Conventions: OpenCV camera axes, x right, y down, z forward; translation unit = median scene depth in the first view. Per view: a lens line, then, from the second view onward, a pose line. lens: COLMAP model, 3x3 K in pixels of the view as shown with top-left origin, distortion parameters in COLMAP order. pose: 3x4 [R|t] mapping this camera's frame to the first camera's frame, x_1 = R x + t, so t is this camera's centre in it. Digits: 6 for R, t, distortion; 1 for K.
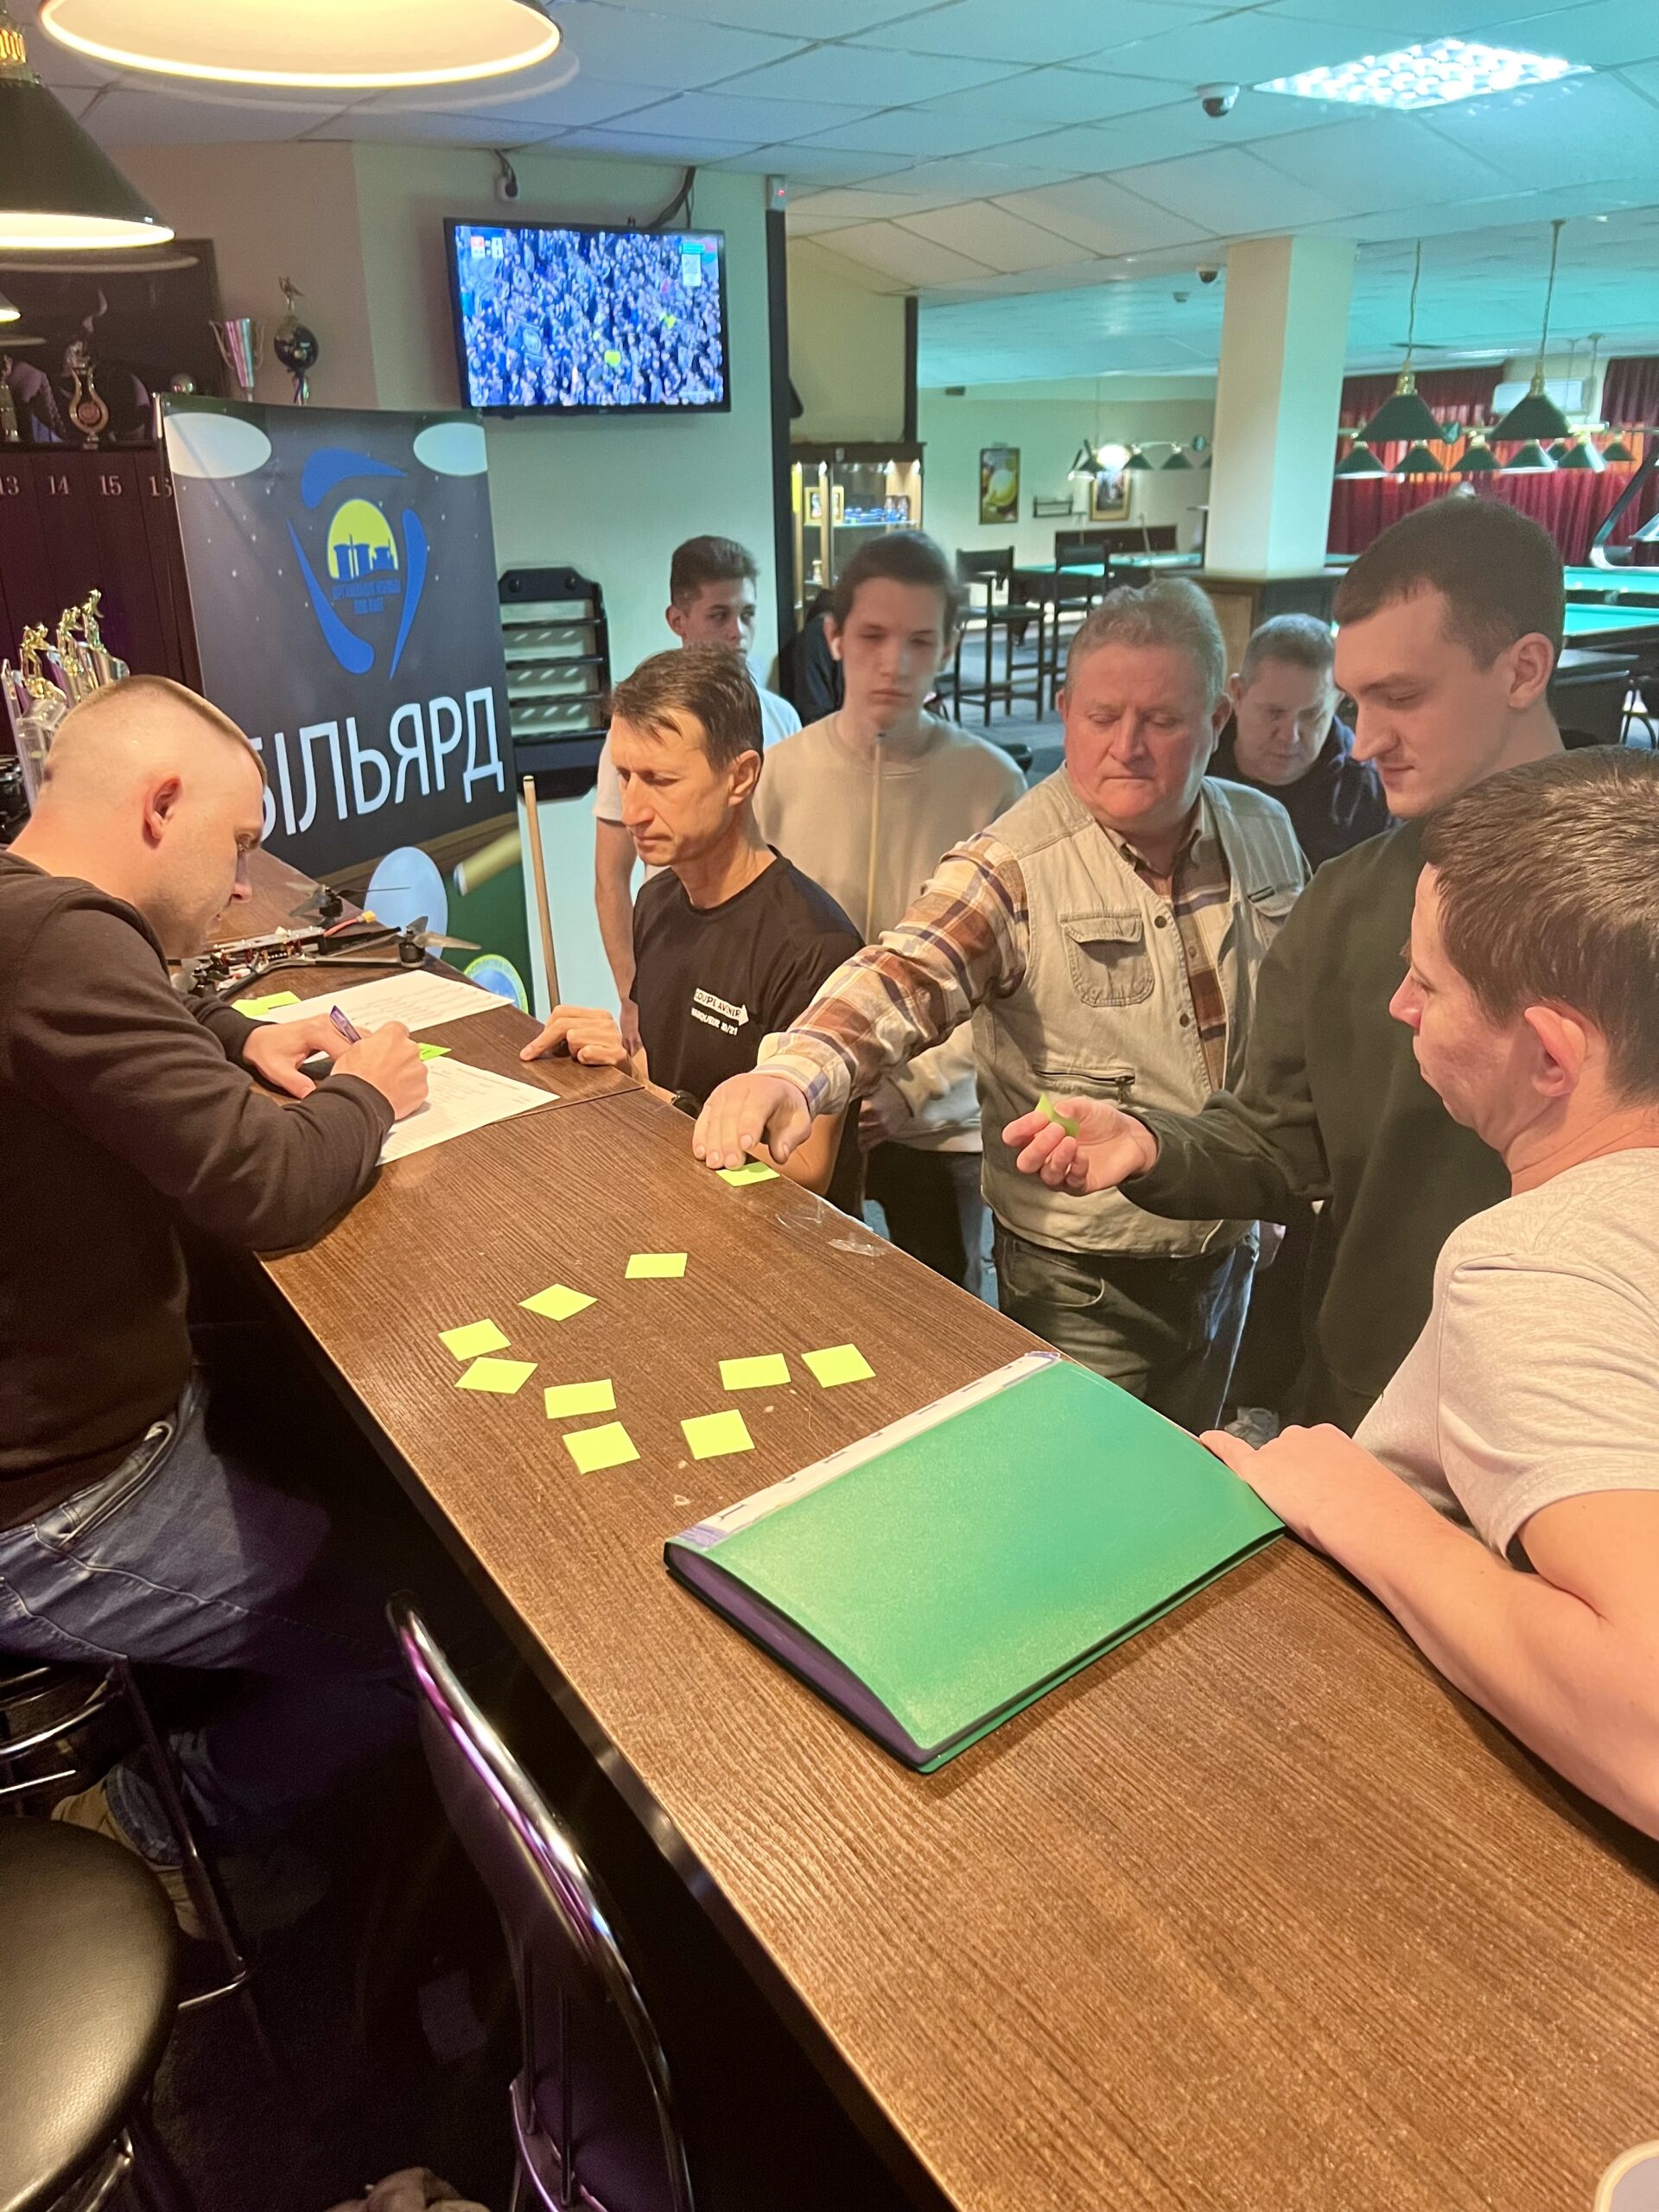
lens RADIAL K [[1667.0, 0, 811.5], [0, 1667.0, 1119.8], [0, 0, 1]] dist [0.063265, -0.058335]
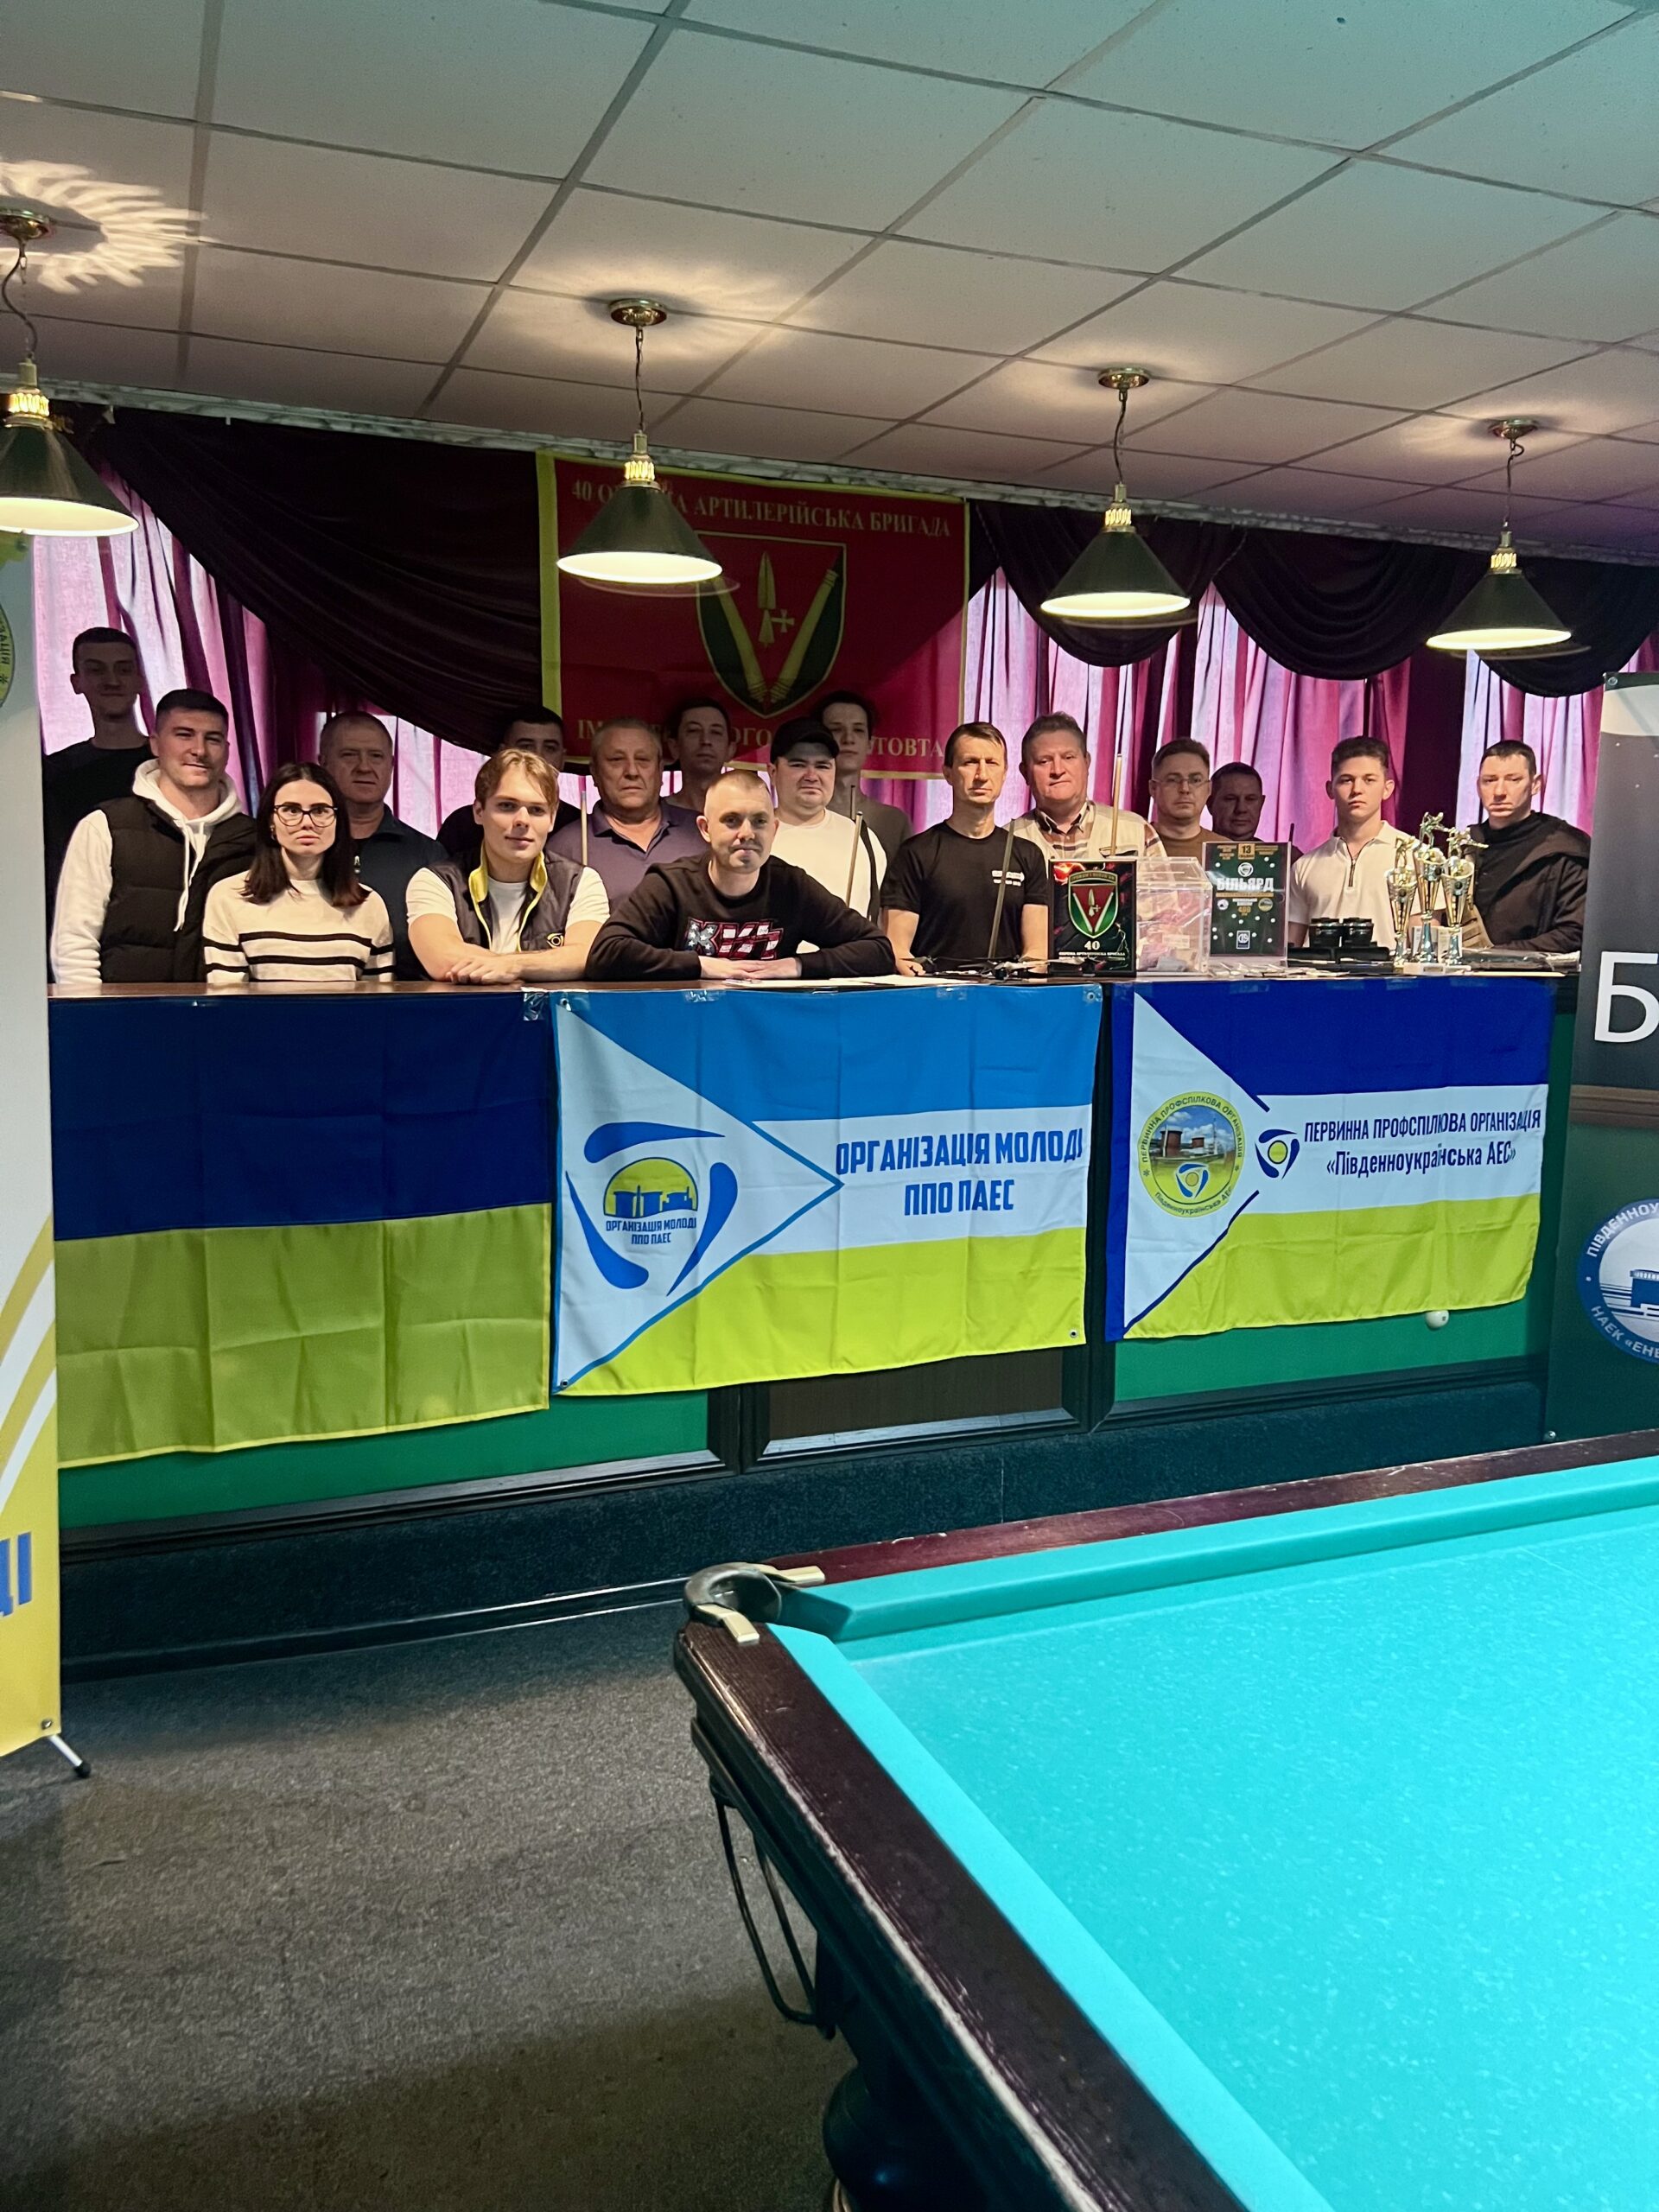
lens RADIAL K [[1672.5, 0, 817.1], [0, 1672.5, 1105.6], [0, 0, 1]] dist [0.065332, -0.068555]
pose [[-0.188409, 0.158640, -0.969193, 0.845989], [-0.368454, 0.903363, 0.219491, -0.166464], [0.910353, 0.398458, -0.111750, 0.615226]]
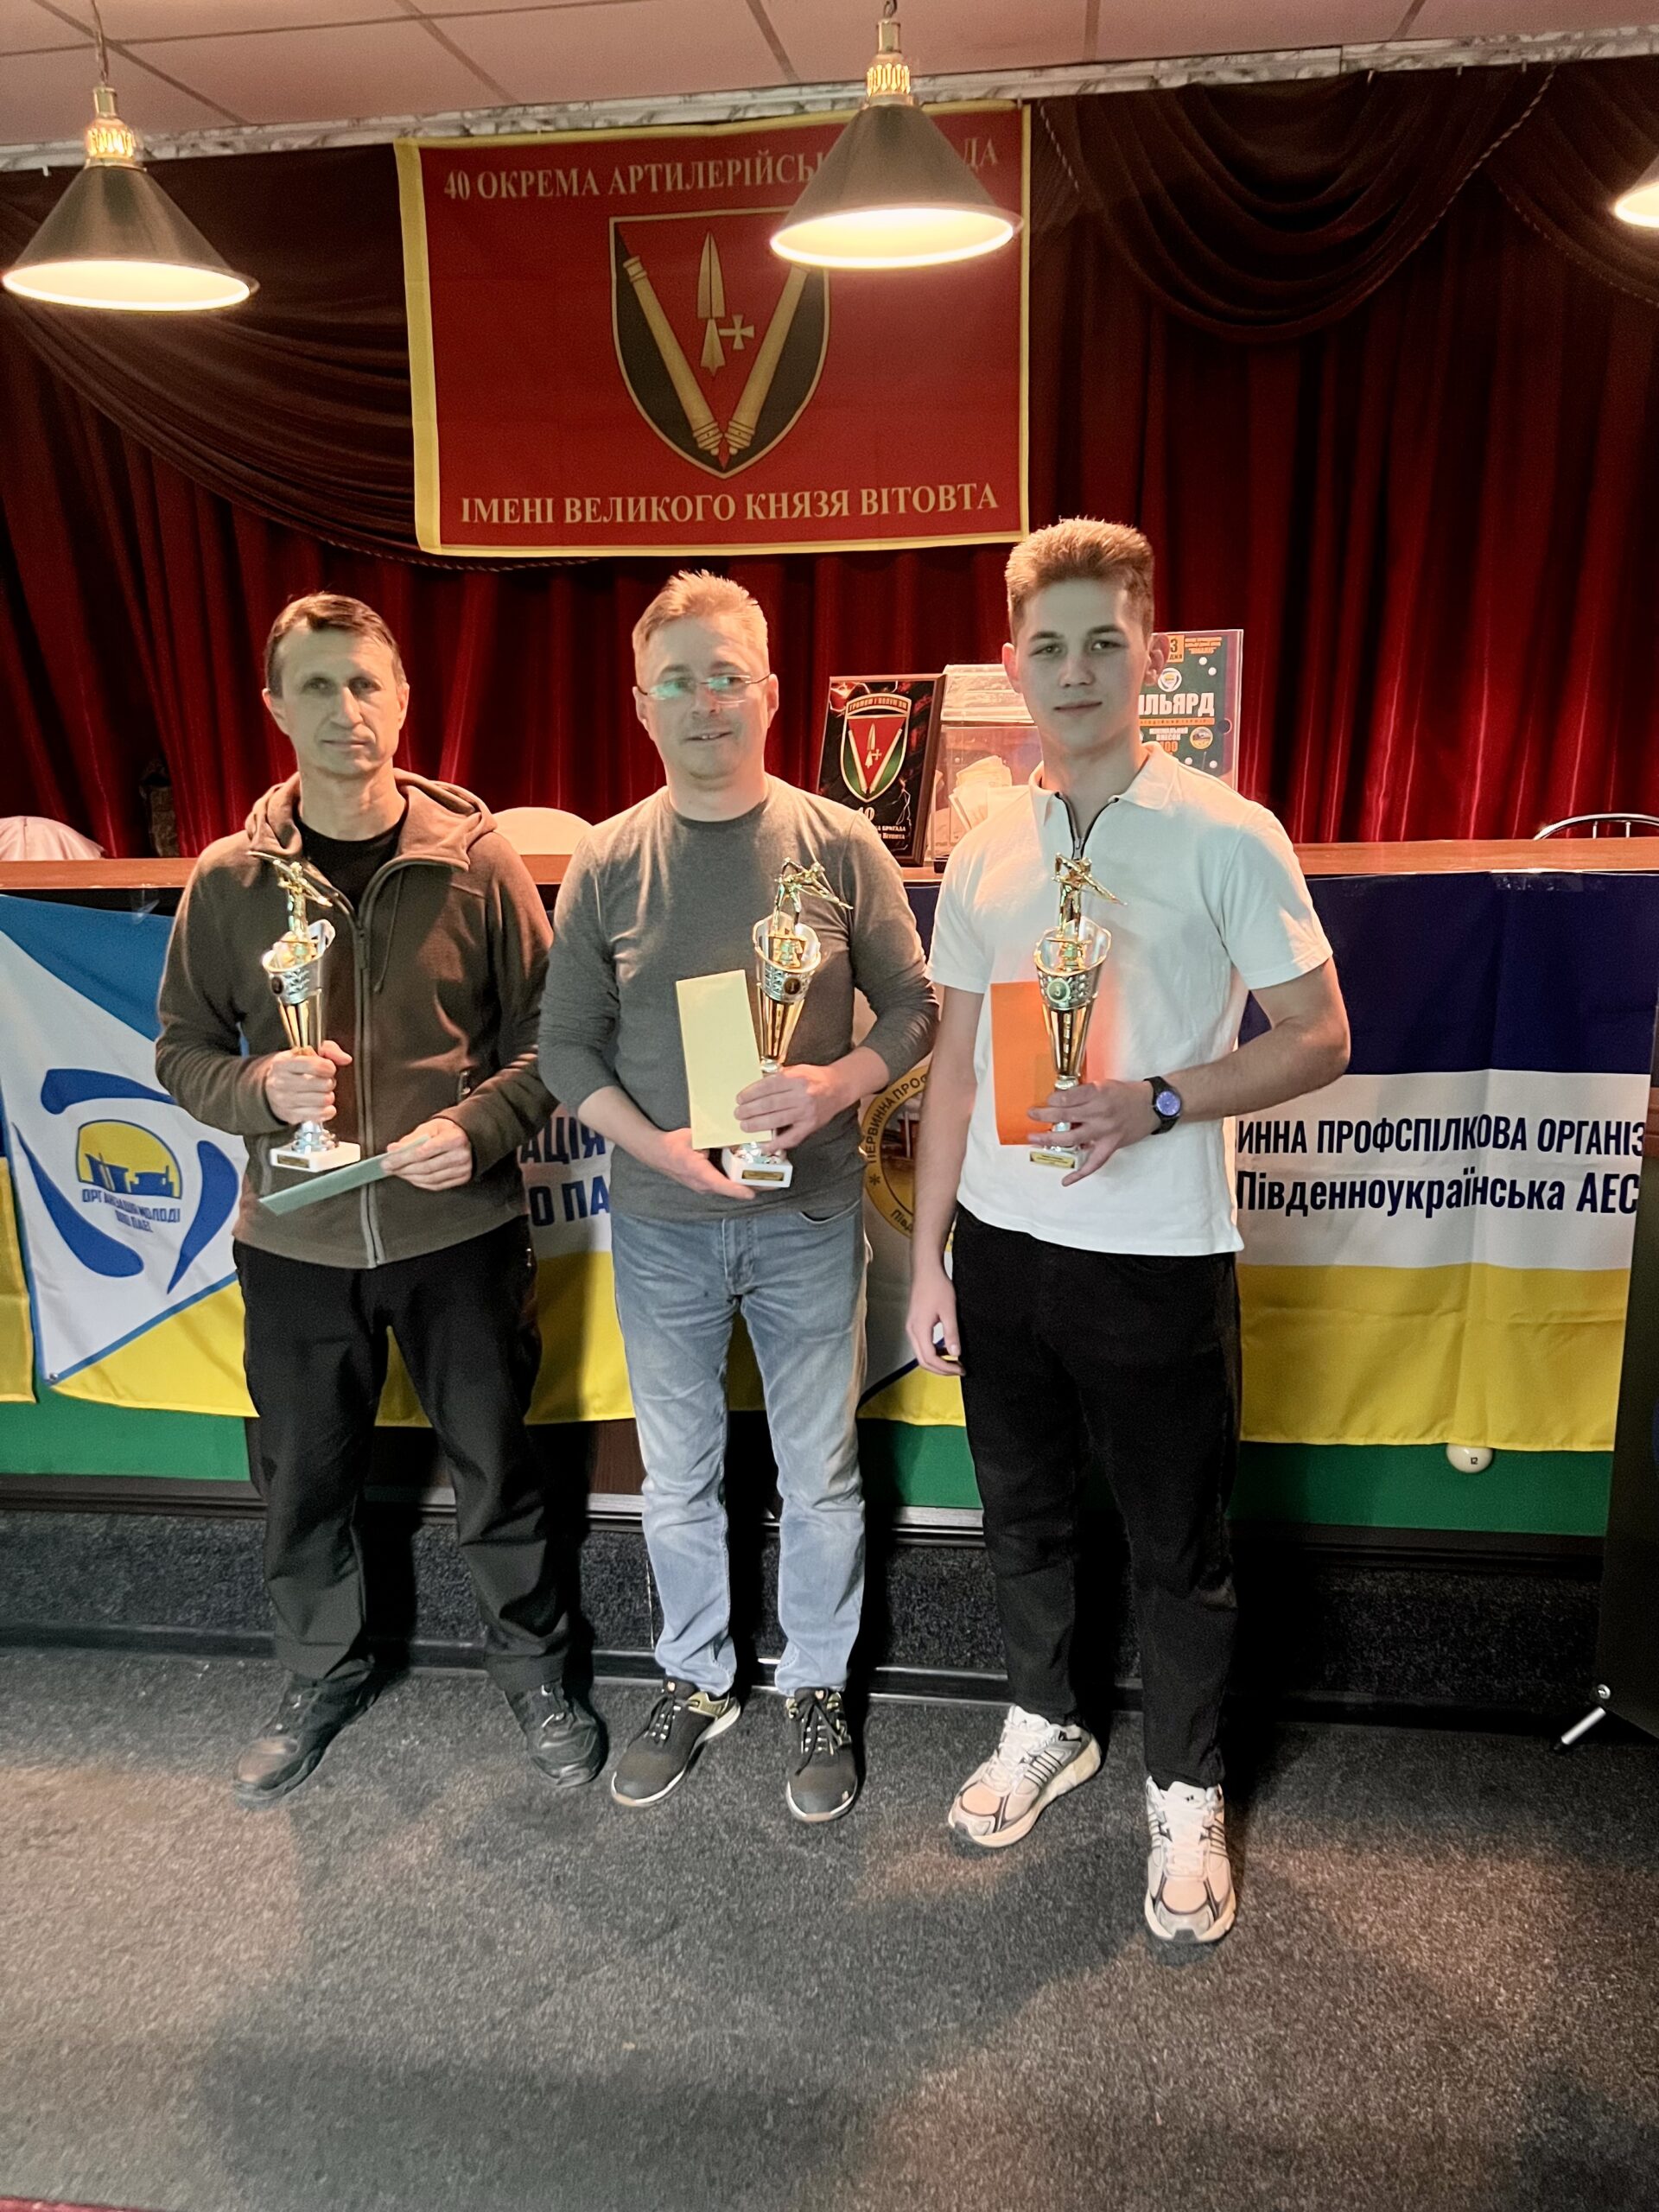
lens RADIAL K [[1684.2, 0, 829.5], [0, 1684.2, 1106.0], [0, 0, 1]] dist [0.037495, 0.001096]
pose [[-0.641772, 0.242202, -0.727645, 0.305093], [-0.239925, 0.837779, 0.490472, -0.321608], [0.728399, 0.489351, -0.479552, 0.989305]]
